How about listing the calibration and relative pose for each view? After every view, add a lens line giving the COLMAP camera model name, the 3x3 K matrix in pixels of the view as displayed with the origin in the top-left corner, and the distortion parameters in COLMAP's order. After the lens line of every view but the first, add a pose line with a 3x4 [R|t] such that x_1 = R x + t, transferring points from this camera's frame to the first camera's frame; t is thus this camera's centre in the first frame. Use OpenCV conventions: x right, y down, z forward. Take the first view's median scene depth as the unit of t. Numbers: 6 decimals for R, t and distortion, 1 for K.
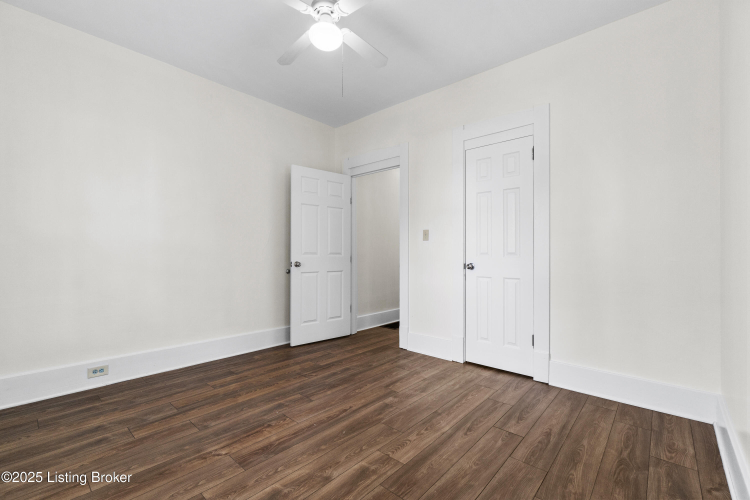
lens RADIAL K [[324.9, 0, 362.5], [0, 324.9, 255.7], [0, 0, 1]] dist [0.000266, 0.000065]
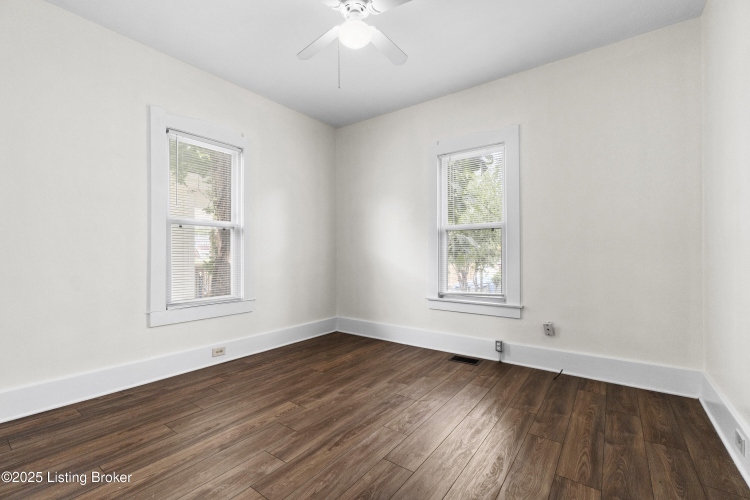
lens RADIAL K [[324.9, 0, 362.5], [0, 324.9, 255.7], [0, 0, 1]] dist [0.000266, 0.000065]
pose [[-0.995262, -0.004066, -0.097148, -0.040737], [-0.004167, 0.999991, 0.000833, 0.002540], [0.097144, 0.001234, -0.995270, 1.996872]]
